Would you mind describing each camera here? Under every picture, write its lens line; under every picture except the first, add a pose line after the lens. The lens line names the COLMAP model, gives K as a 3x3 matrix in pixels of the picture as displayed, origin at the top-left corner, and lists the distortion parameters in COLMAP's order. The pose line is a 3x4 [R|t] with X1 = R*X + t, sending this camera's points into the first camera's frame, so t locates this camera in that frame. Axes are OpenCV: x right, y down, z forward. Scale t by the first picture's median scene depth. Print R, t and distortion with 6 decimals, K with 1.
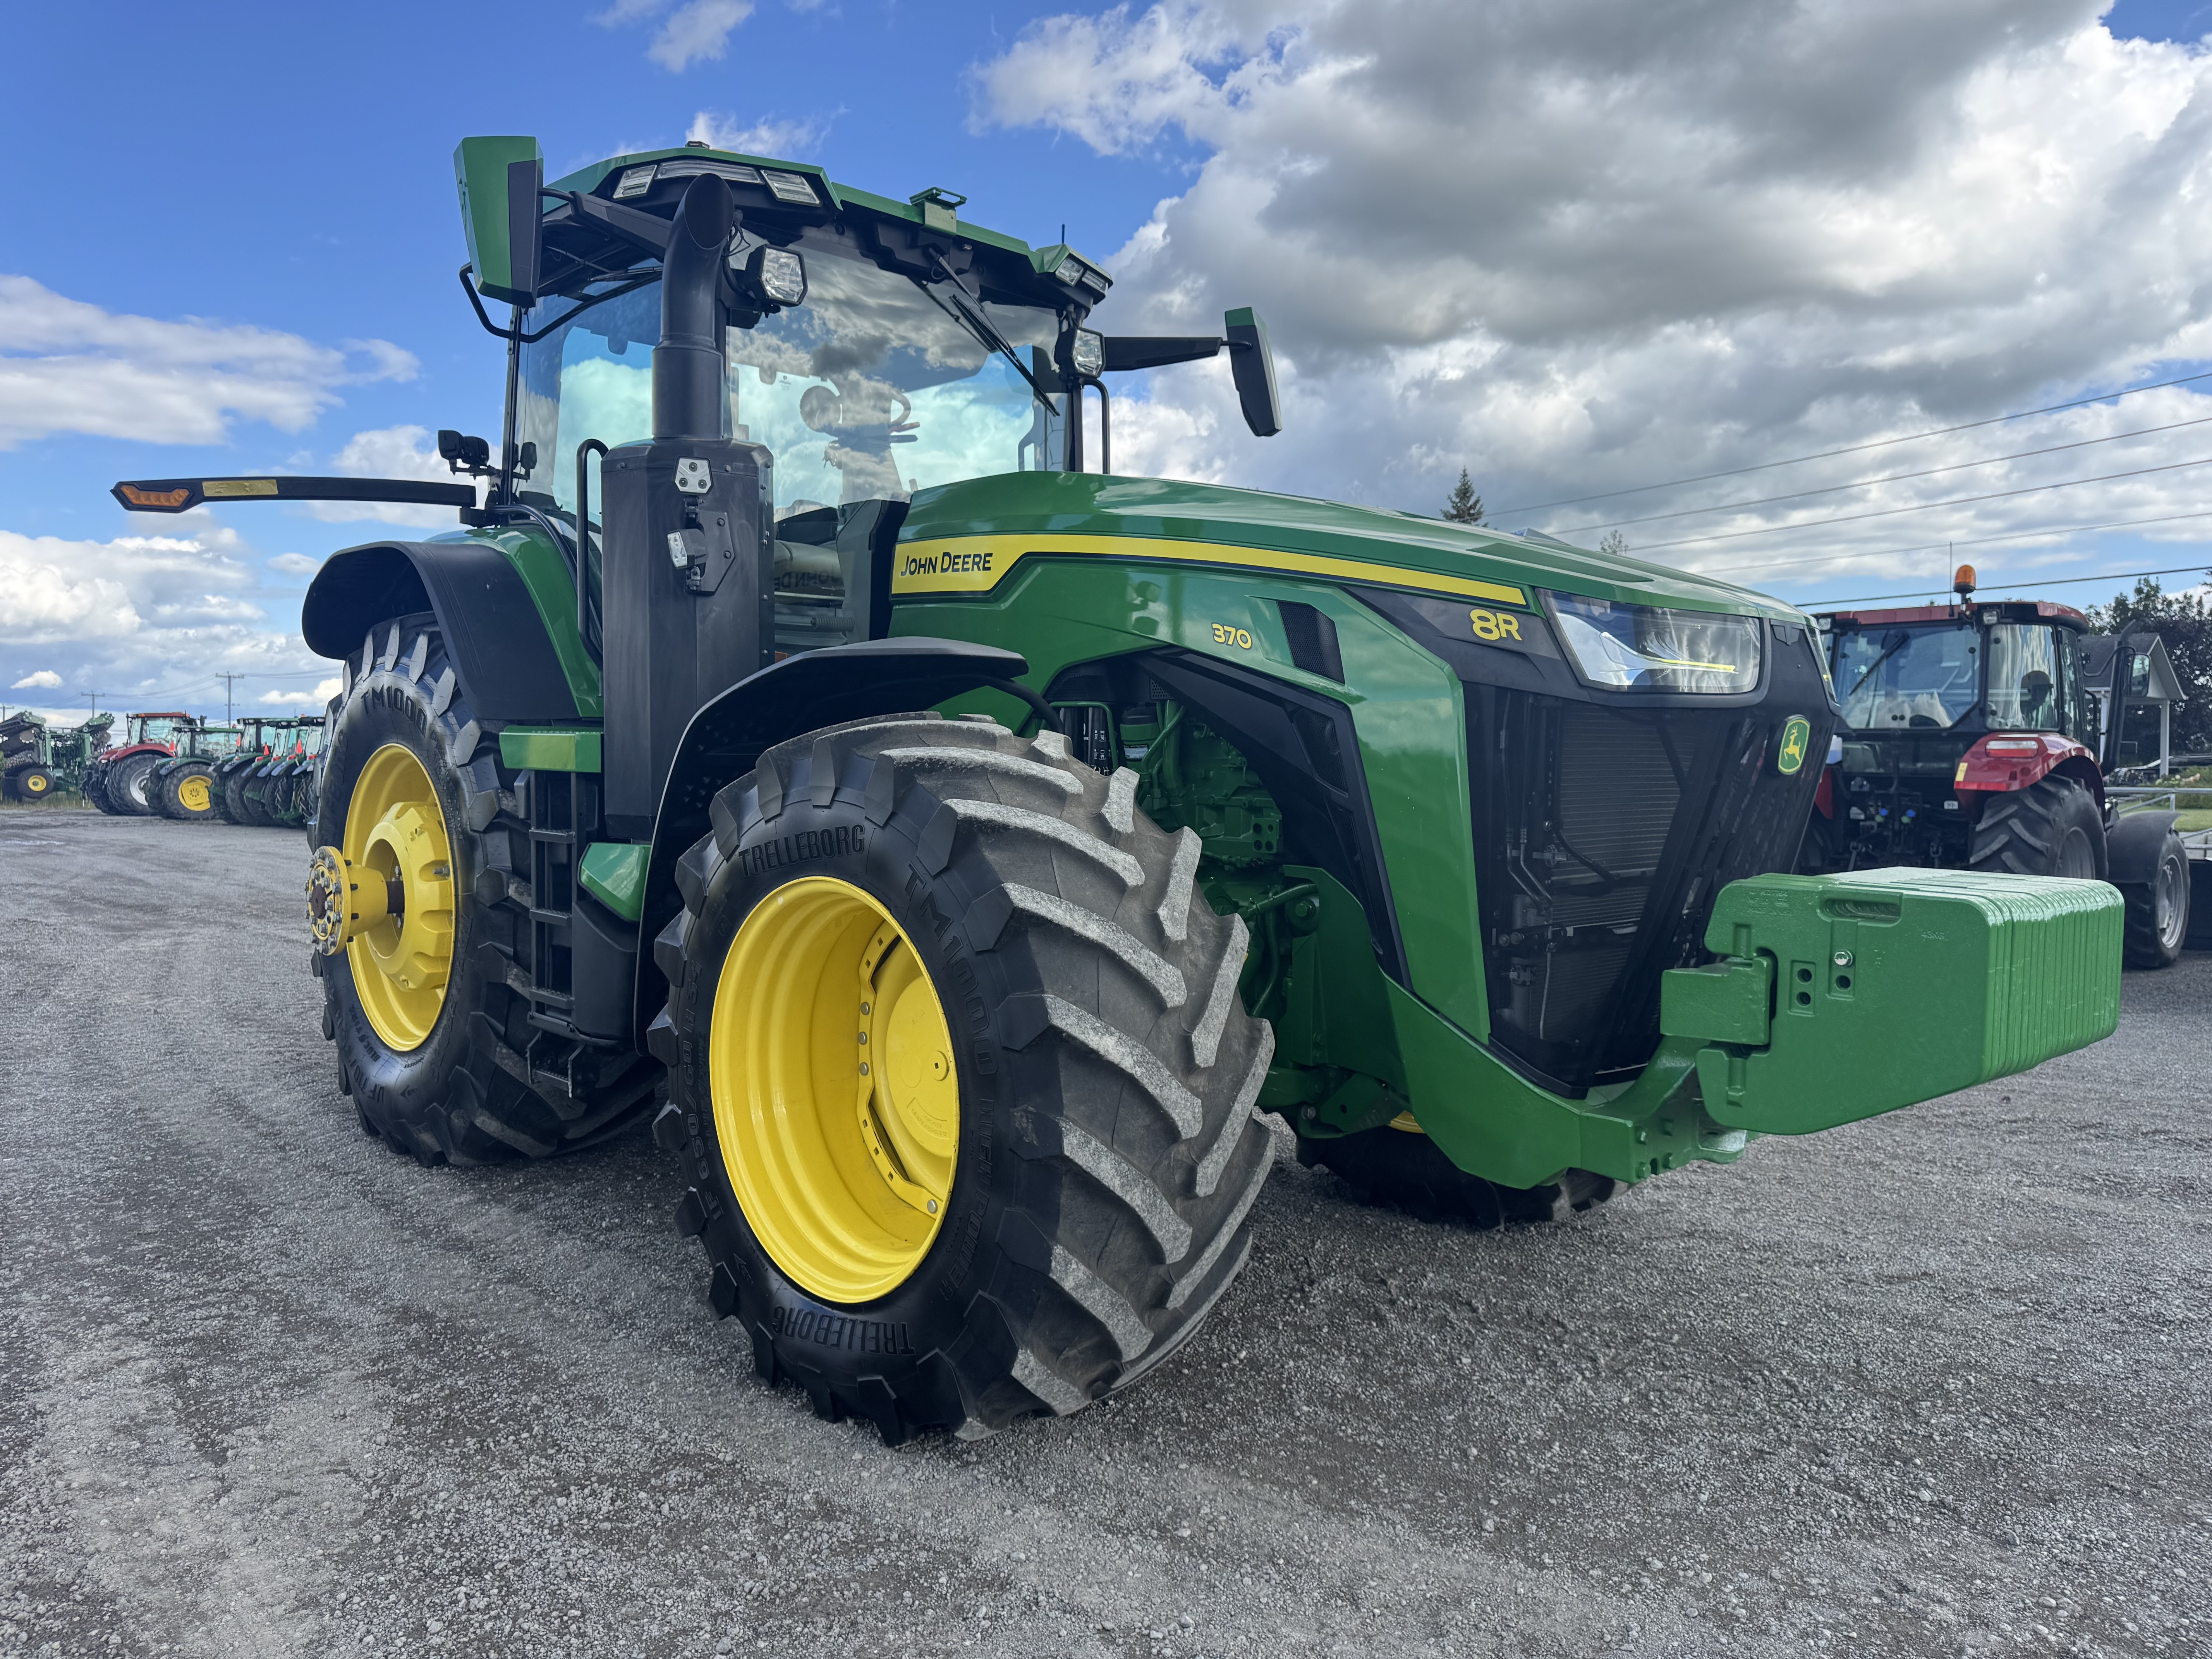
lens RADIAL K [[1595.8, 0, 1103.3], [0, 1595.8, 822.9], [0, 0, 1]] dist [0.032461, -0.039890]
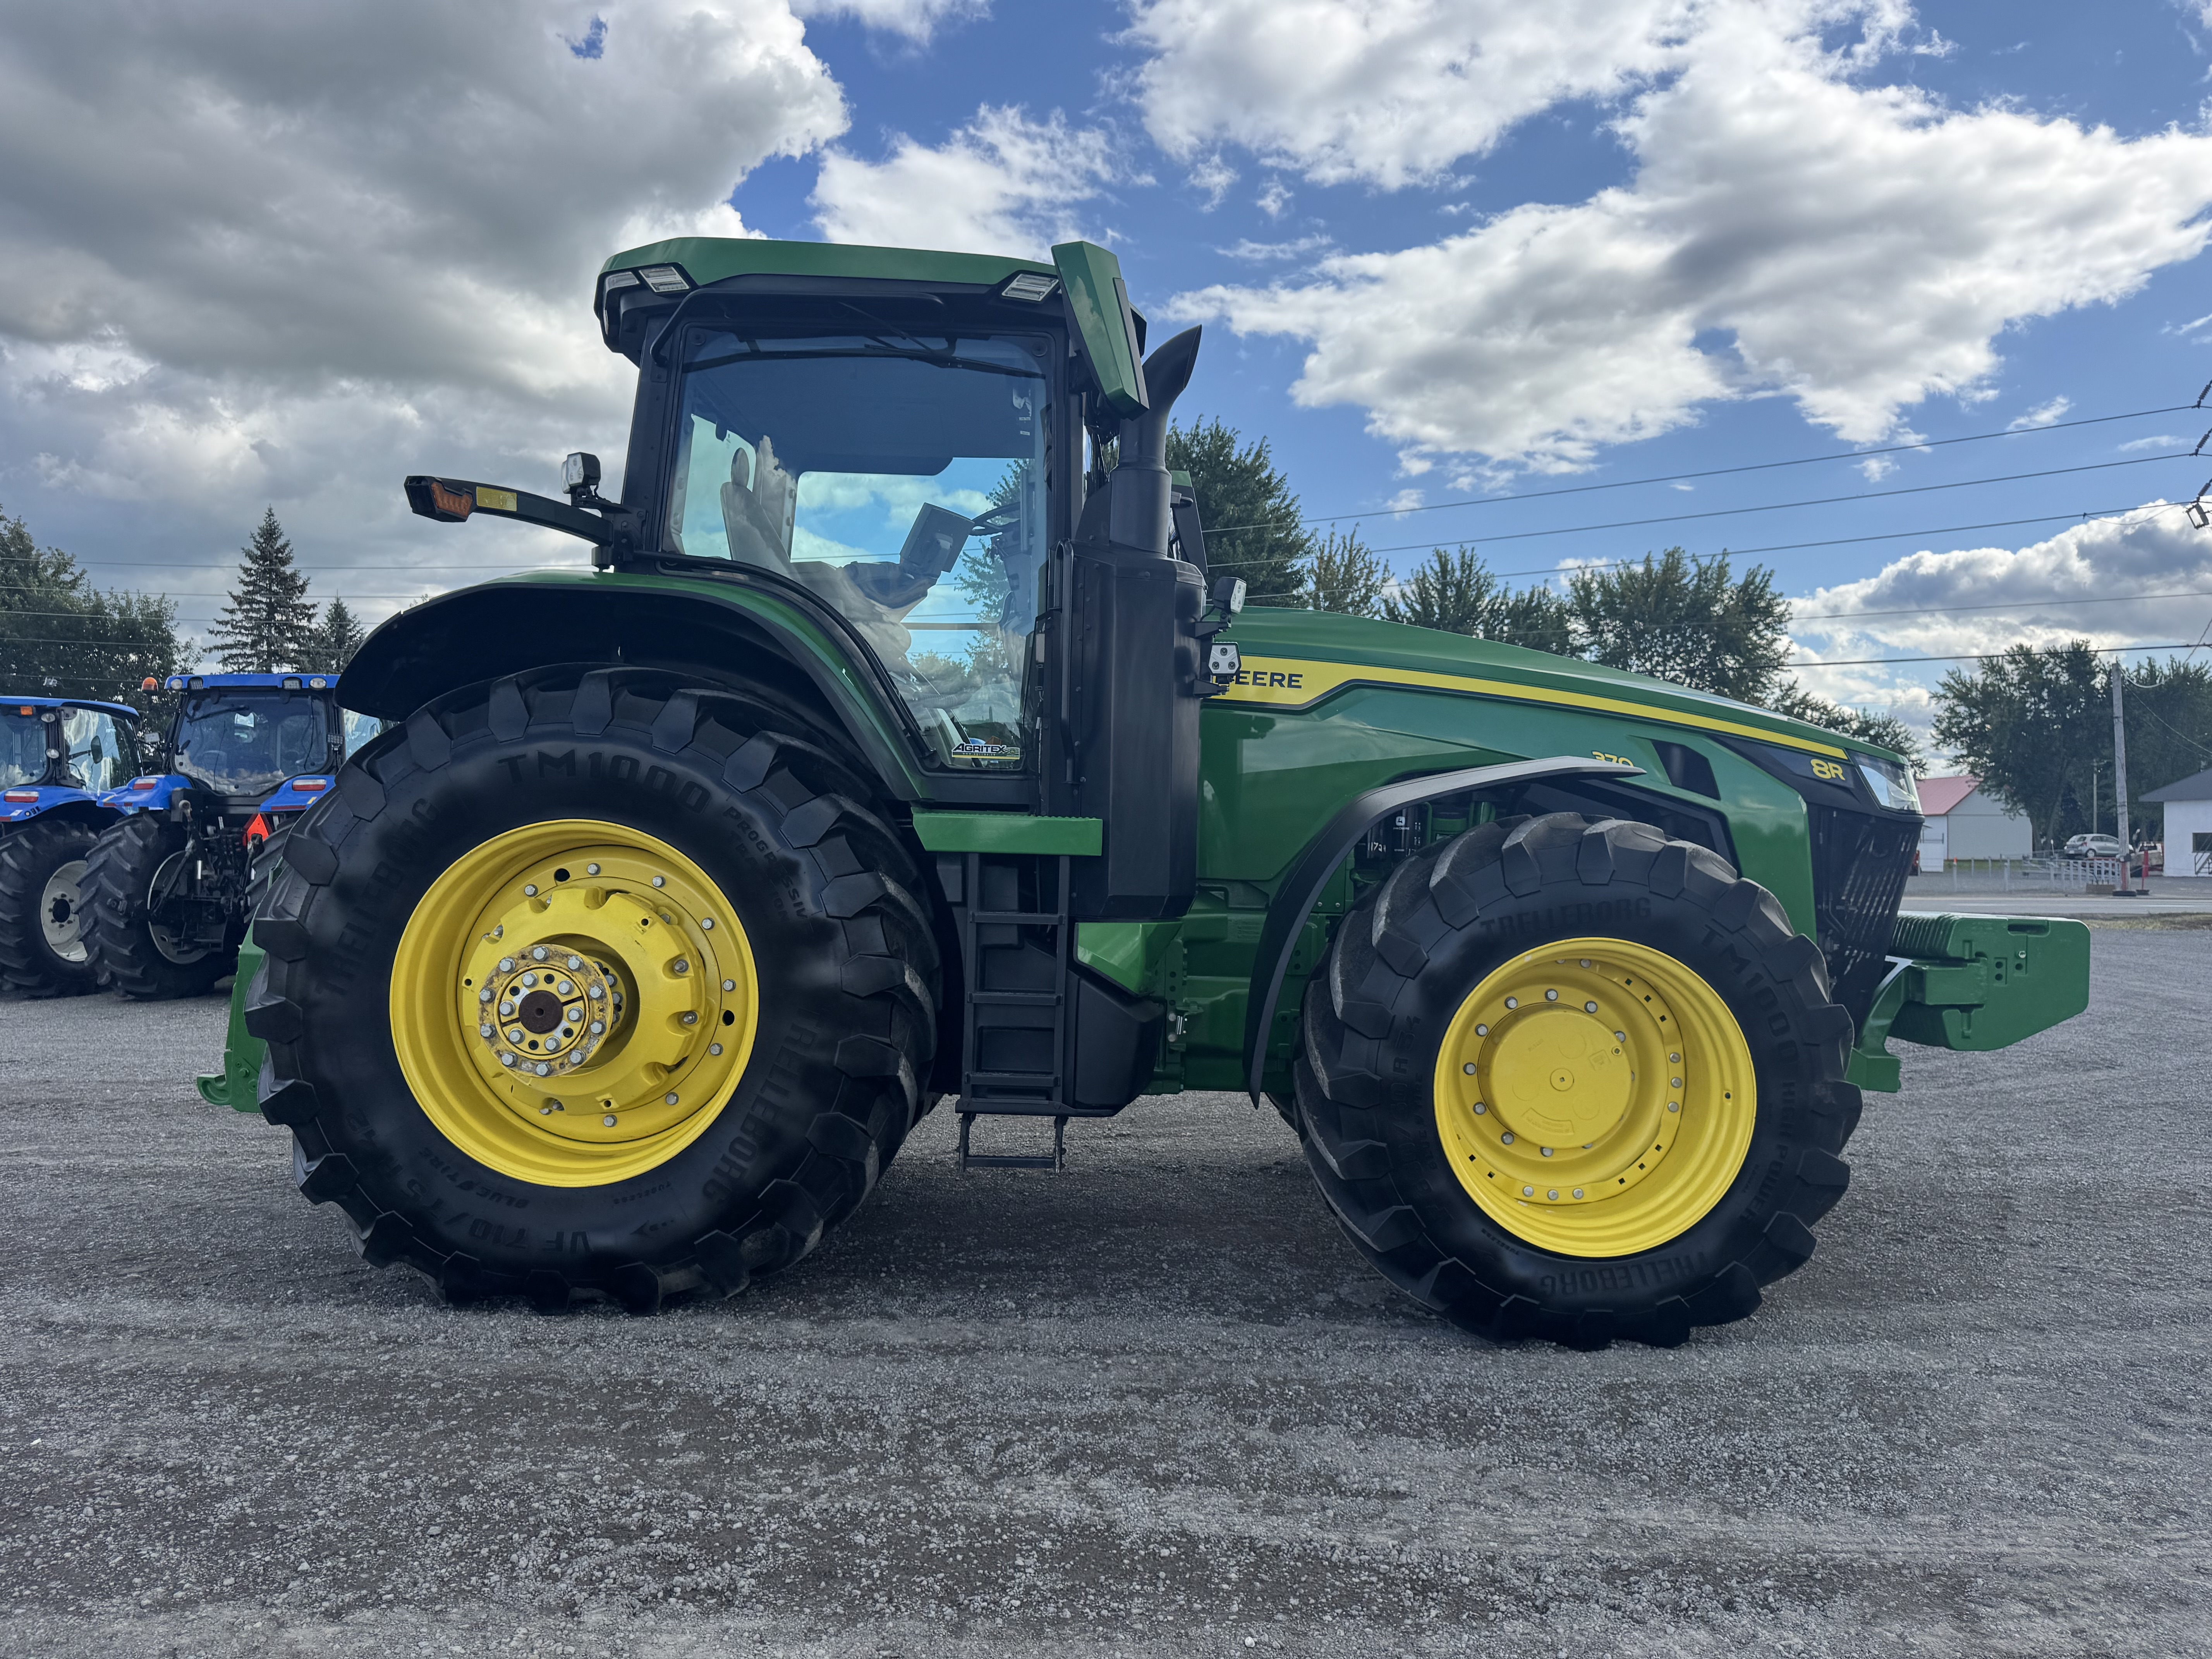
lens RADIAL K [[1595.8, 0, 1103.3], [0, 1595.8, 822.9], [0, 0, 1]] dist [0.032461, -0.039890]
pose [[0.695003, 0.013821, 0.718874, -0.905661], [0.017366, 0.999201, -0.036000, -0.012772], [-0.718797, 0.037504, 0.694208, 0.232678]]
